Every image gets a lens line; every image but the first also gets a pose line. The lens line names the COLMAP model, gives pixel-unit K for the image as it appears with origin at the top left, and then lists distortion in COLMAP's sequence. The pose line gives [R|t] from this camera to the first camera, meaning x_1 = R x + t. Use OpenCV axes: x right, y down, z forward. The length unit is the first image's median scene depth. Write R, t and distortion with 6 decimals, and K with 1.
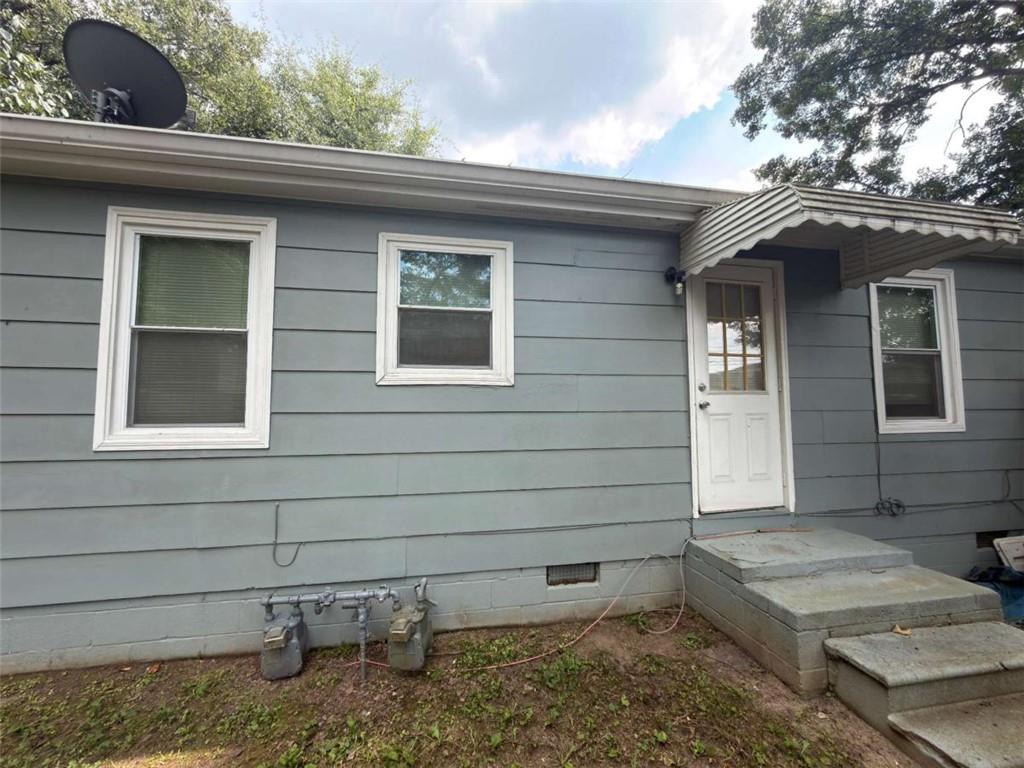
lens RADIAL K [[411.4, 0, 512.5], [0, 411.4, 383.4], [0, 0, 1]] dist [0.001839, -0.000079]
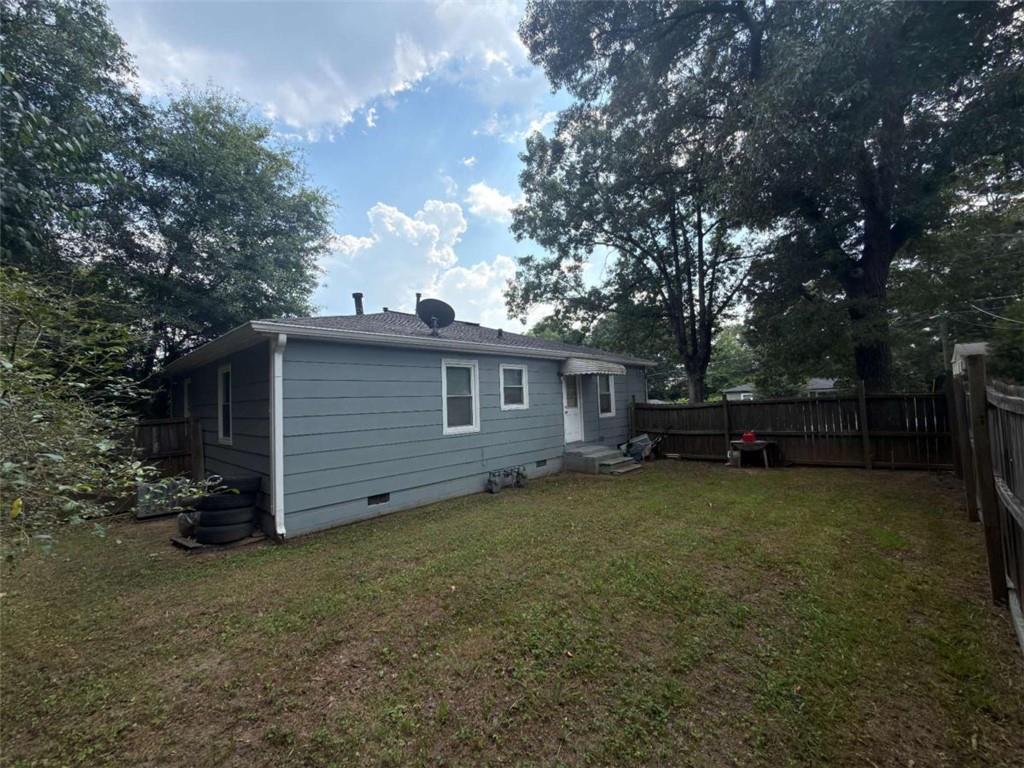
lens RADIAL K [[411.4, 0, 512.5], [0, 411.4, 383.4], [0, 0, 1]] dist [0.001839, -0.000079]
pose [[0.806406, 0.000180, 0.591362, -2.008846], [-0.007485, 0.999923, 0.009902, -0.227336], [-0.591315, -0.012411, 0.806345, -1.560467]]
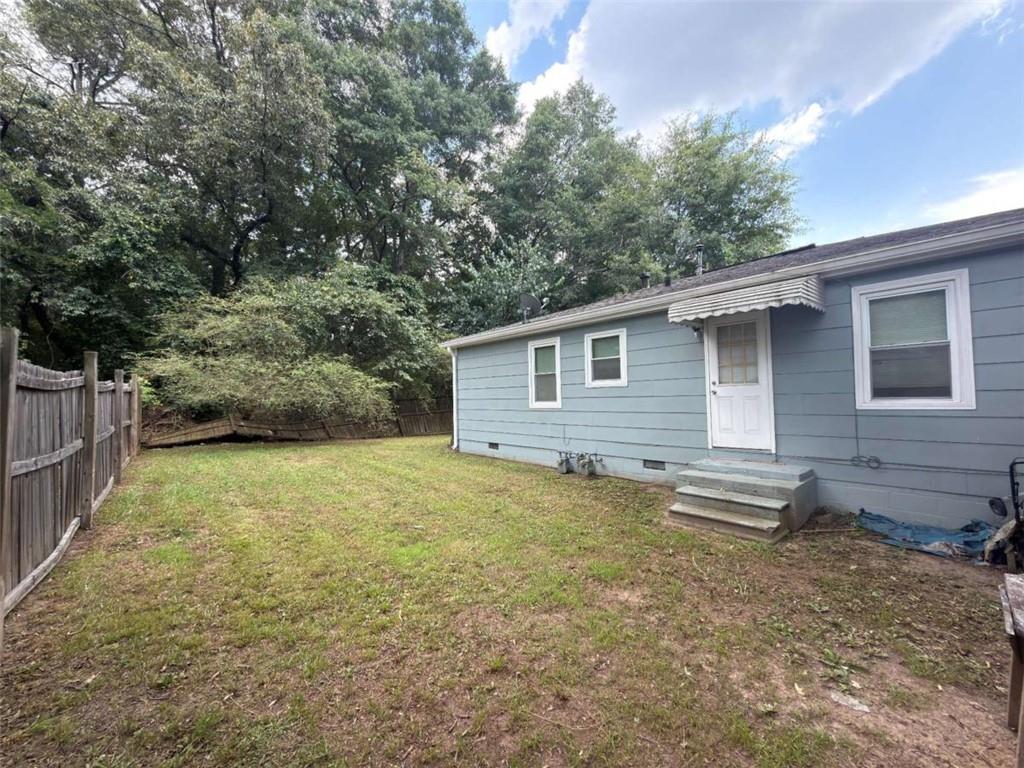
lens RADIAL K [[411.4, 0, 512.5], [0, 411.4, 383.4], [0, 0, 1]] dist [0.001839, -0.000079]
pose [[0.510183, -0.035206, -0.859345, 1.734589], [0.079330, 0.996829, 0.006259, -0.080375], [0.856399, -0.071365, 0.511358, -0.849346]]
